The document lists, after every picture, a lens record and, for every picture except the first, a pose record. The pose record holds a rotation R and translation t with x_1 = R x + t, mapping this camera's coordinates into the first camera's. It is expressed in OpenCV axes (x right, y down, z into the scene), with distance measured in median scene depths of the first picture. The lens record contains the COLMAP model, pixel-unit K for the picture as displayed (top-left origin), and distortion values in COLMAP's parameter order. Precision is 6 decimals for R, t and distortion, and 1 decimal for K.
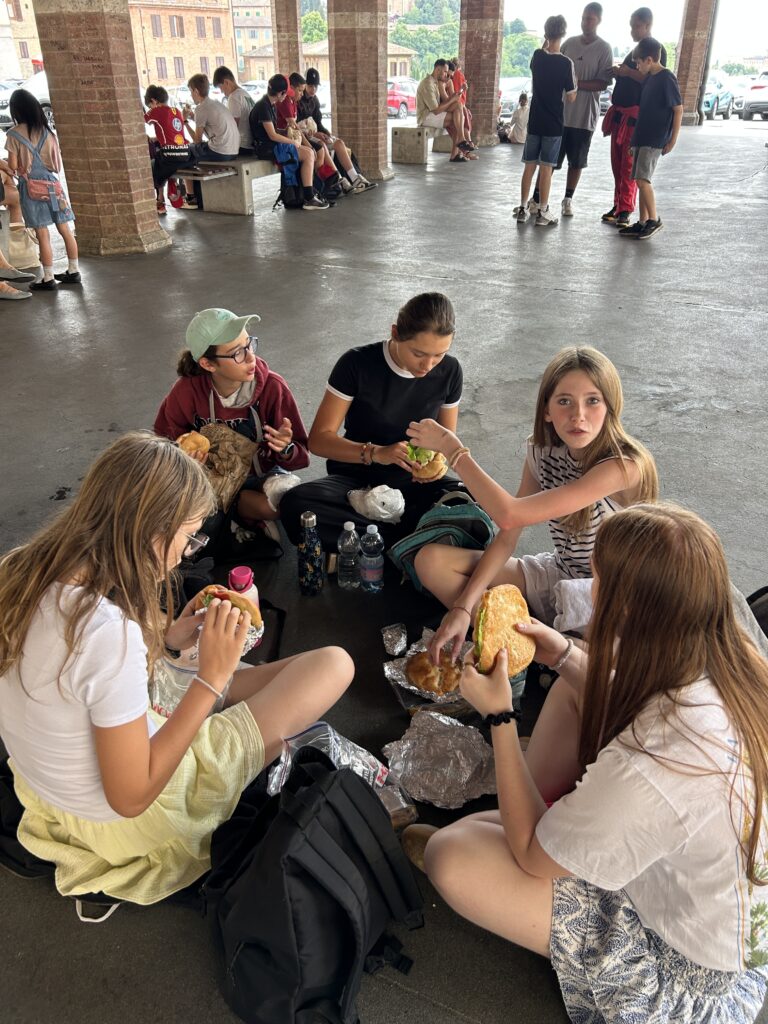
lens RADIAL K [[778.4, 0, 384.0], [0, 778.4, 512.0], [0, 0, 1]] dist [0.048973, -0.055580]
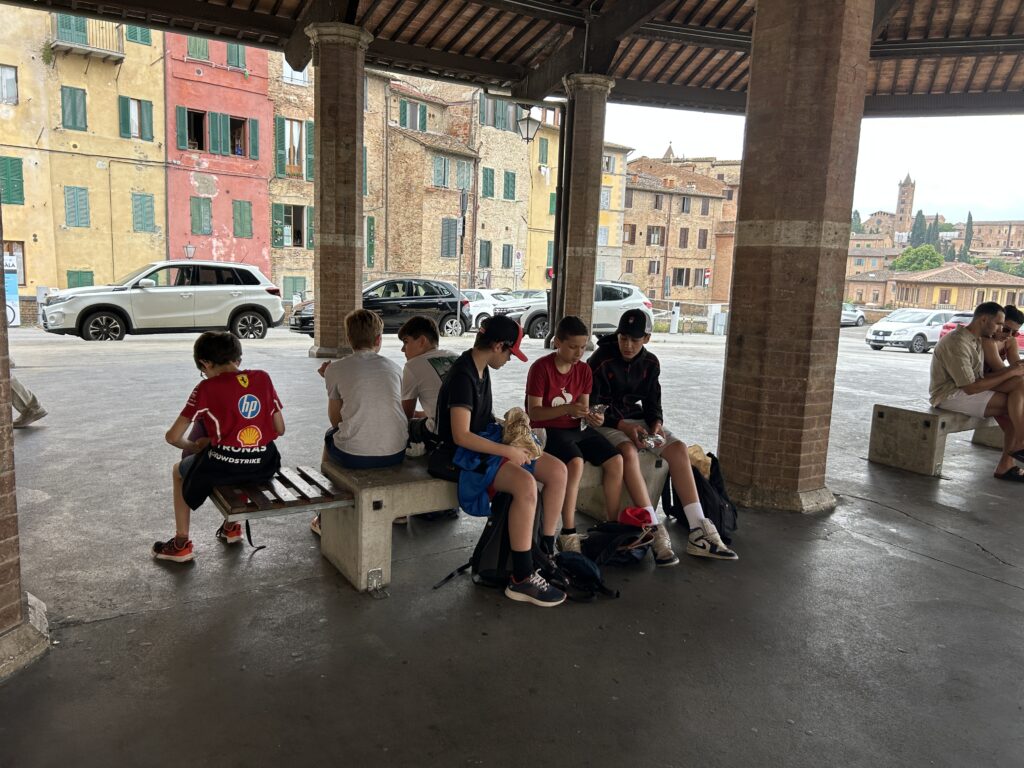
lens RADIAL K [[778.4, 0, 512.0], [0, 778.4, 384.0], [0, 0, 1]] dist [0.048973, -0.055580]
pose [[0.847877, 0.117837, -0.516933, 0.091364], [-0.303952, 0.906895, -0.291814, -0.310682], [0.434417, 0.404545, 0.804752, 0.515129]]
